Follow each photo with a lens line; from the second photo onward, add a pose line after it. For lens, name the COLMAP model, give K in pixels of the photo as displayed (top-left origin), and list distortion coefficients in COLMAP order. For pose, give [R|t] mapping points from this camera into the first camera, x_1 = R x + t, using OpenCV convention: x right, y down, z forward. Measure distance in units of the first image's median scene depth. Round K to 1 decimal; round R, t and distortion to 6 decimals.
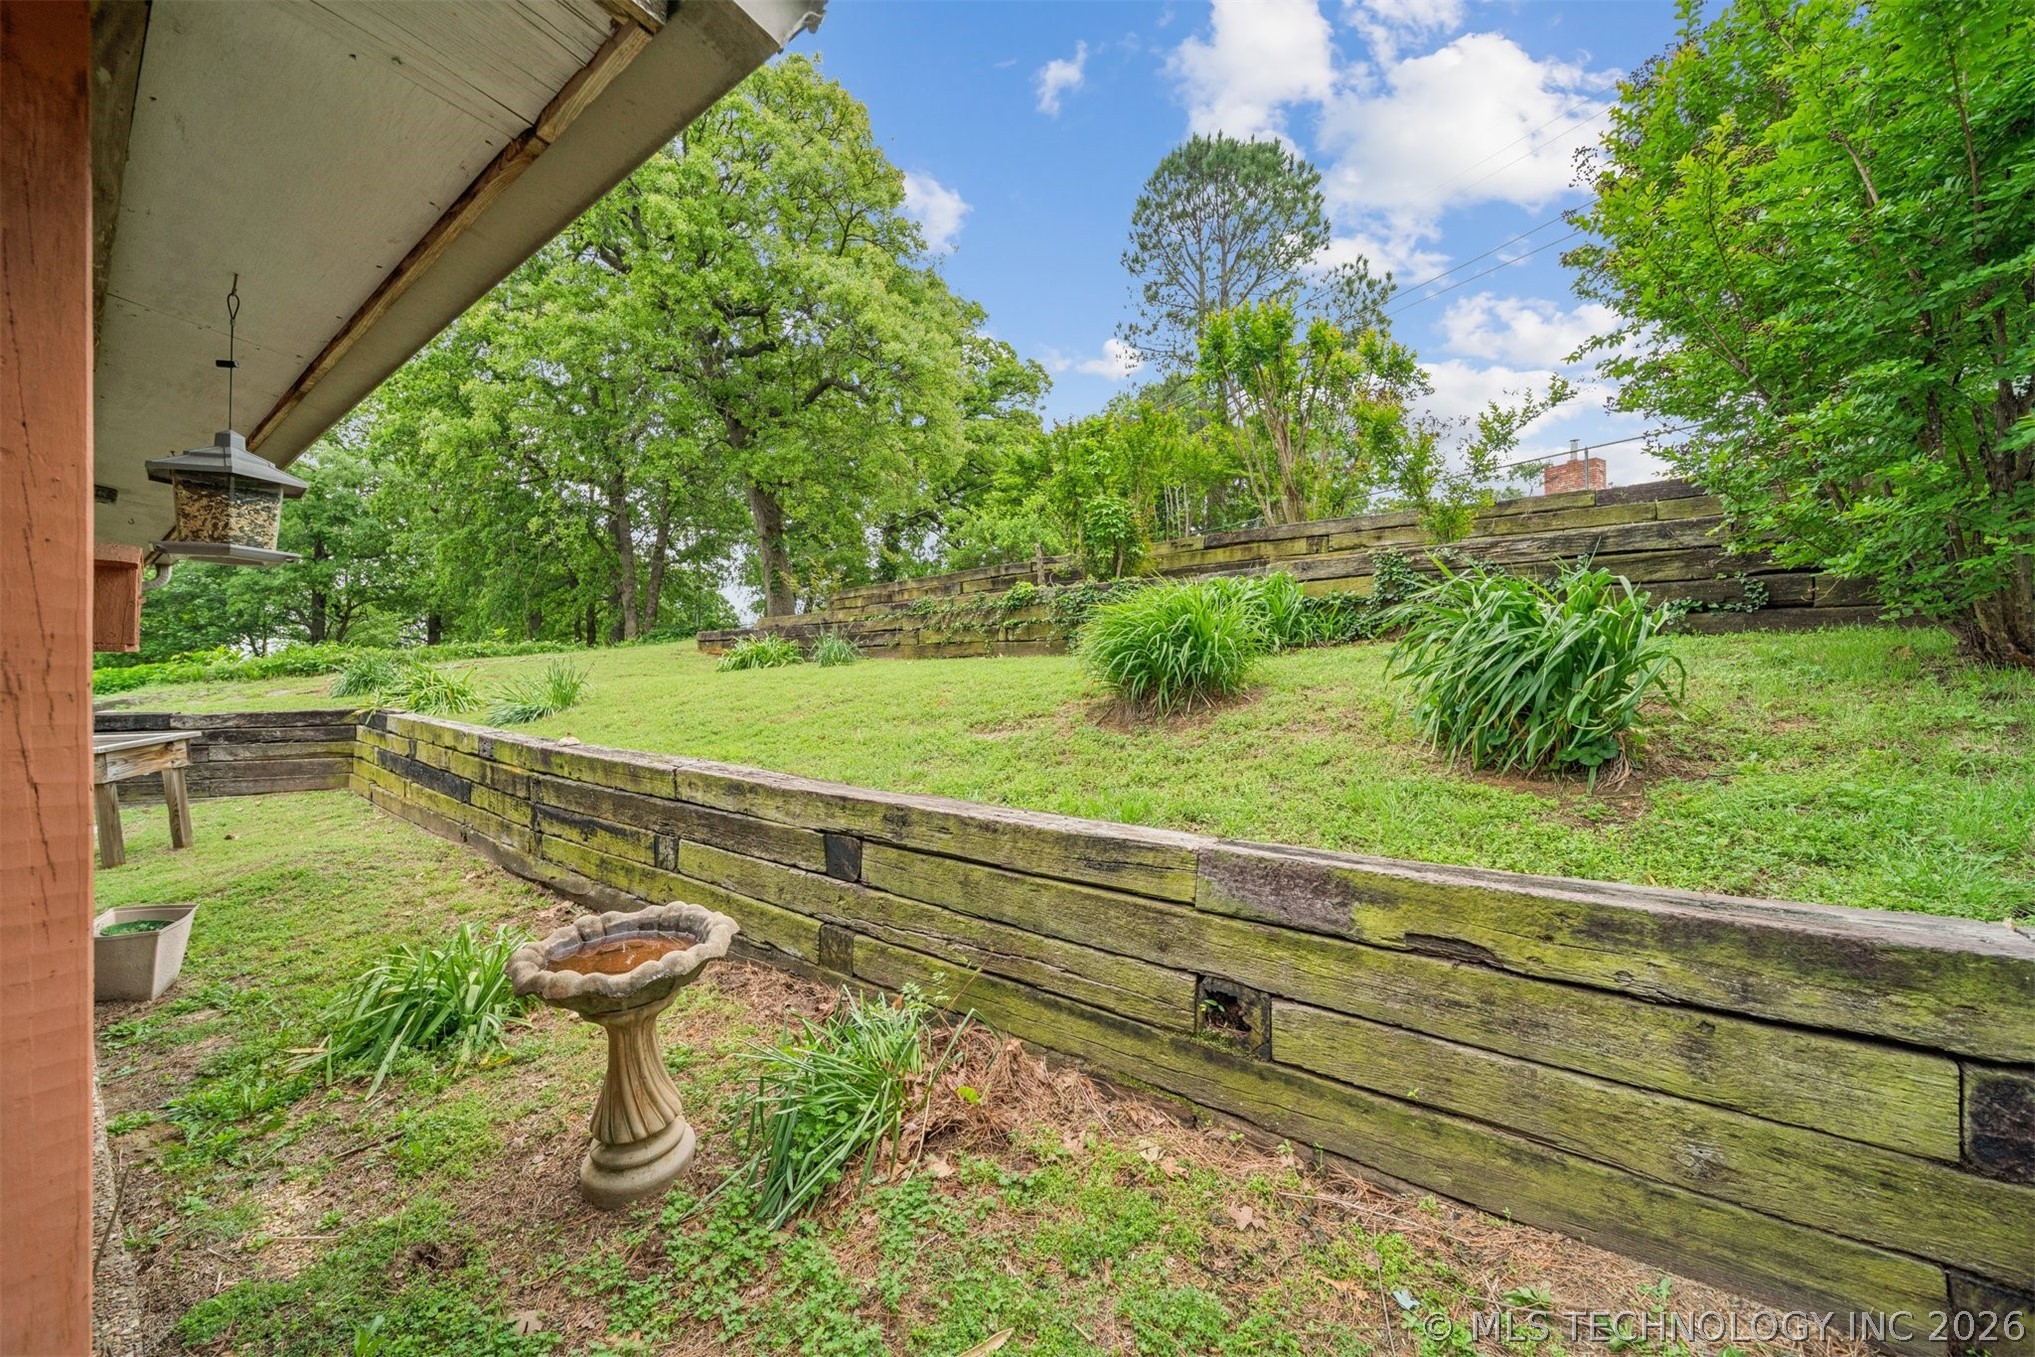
lens RADIAL K [[733.8, 0, 984.7], [0, 733.8, 678.1], [0, 0, 1]] dist [-0.002115, -0.005075]
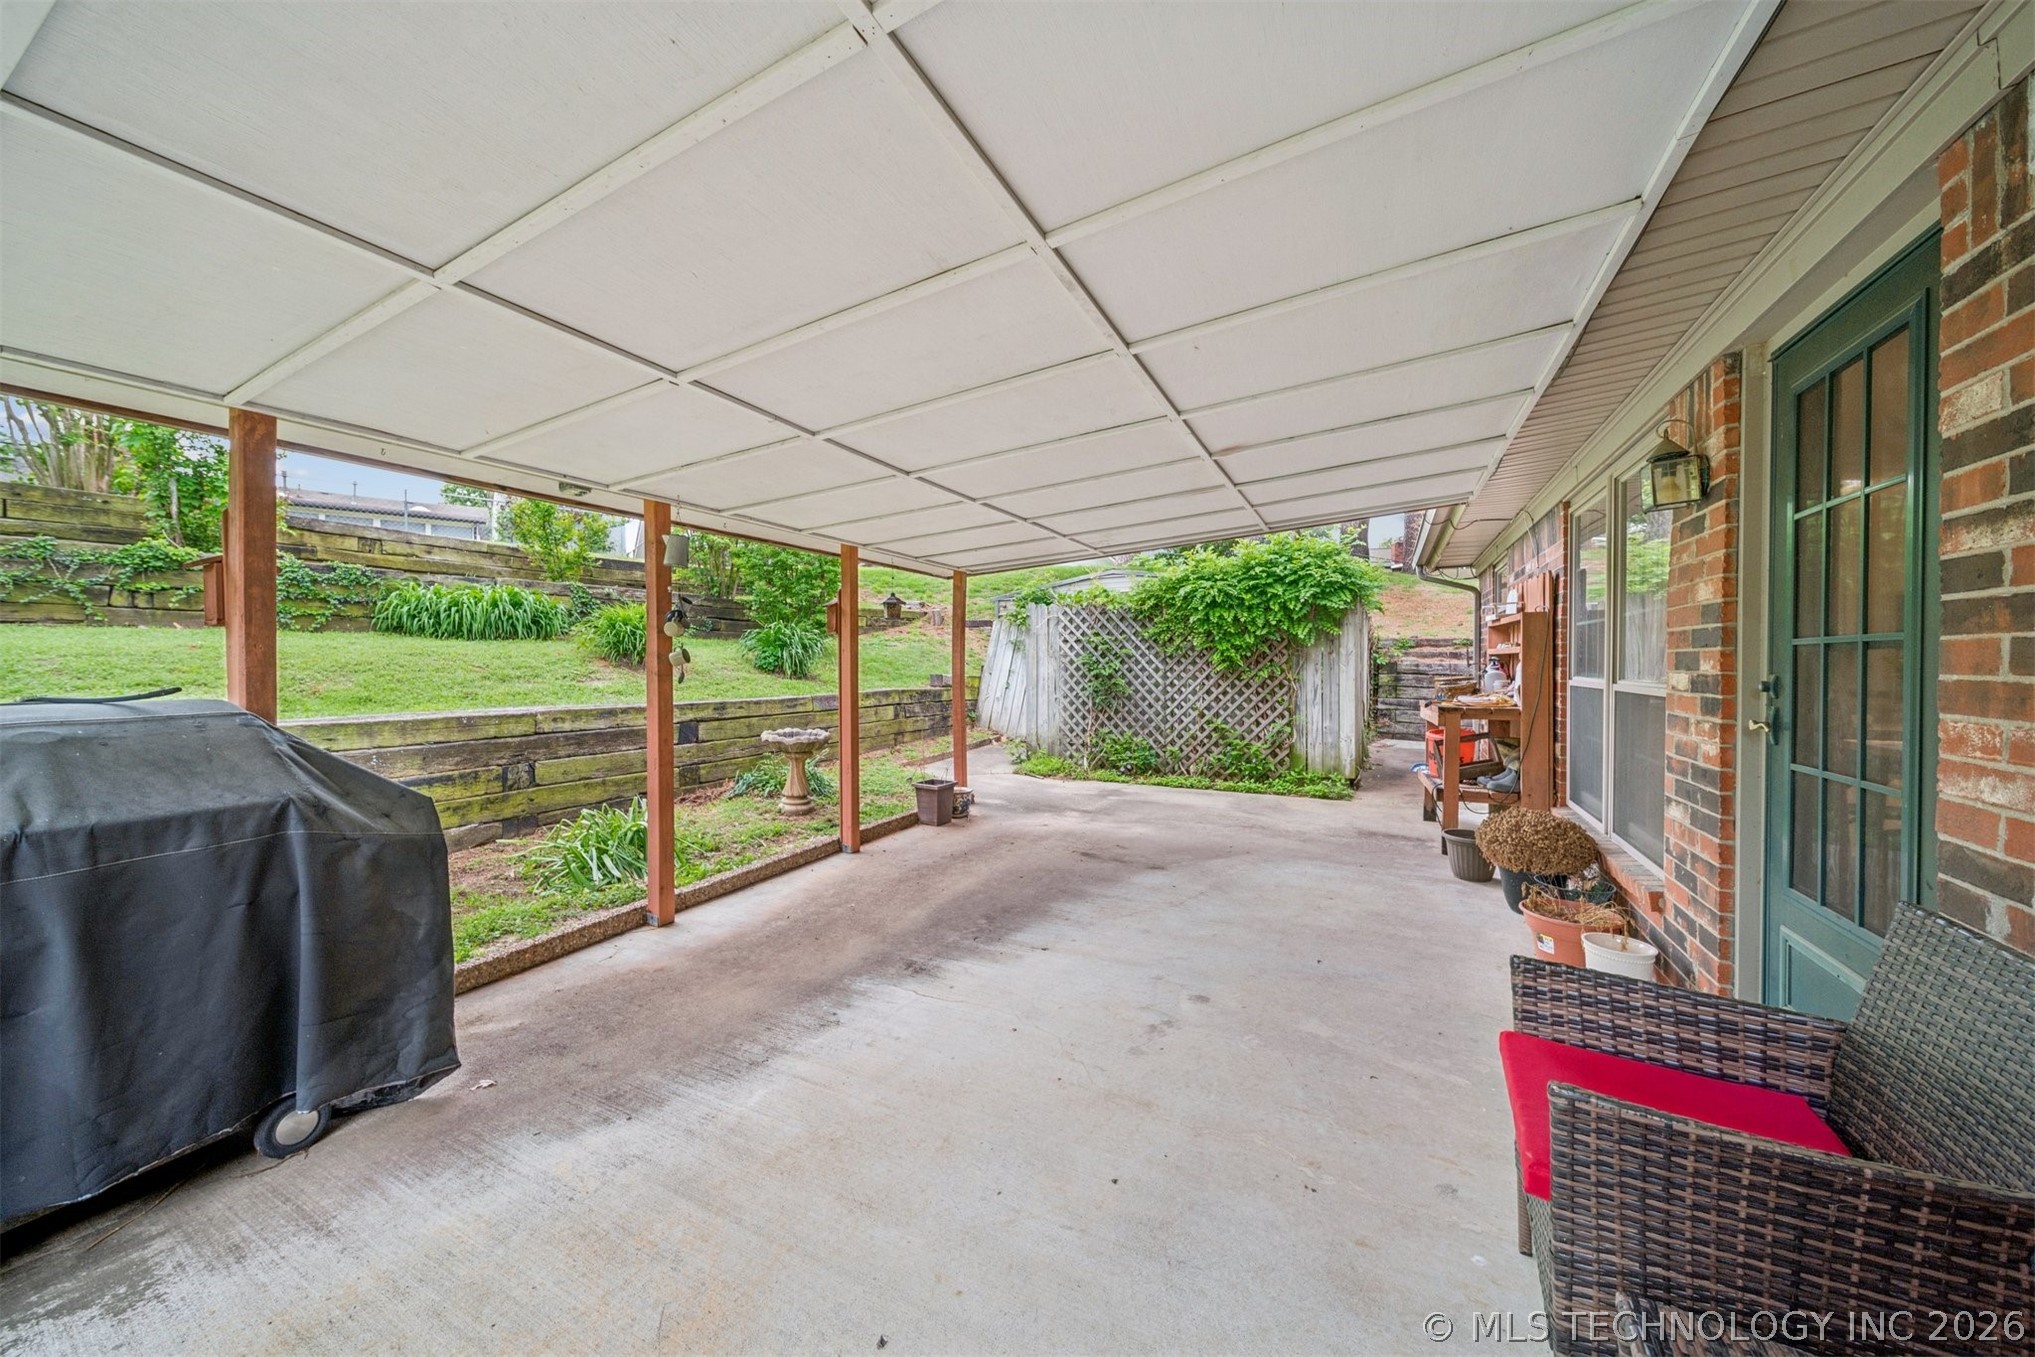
lens RADIAL K [[712.5, 0, 1001.5], [0, 712.5, 669.6], [0, 0, 1]] dist [0.015011, -0.003969]
pose [[-0.161870, -0.009381, 0.986767, -2.389030], [0.007883, 0.999911, 0.010799, 0.046952], [-0.986781, 0.009527, -0.161782, 0.442359]]
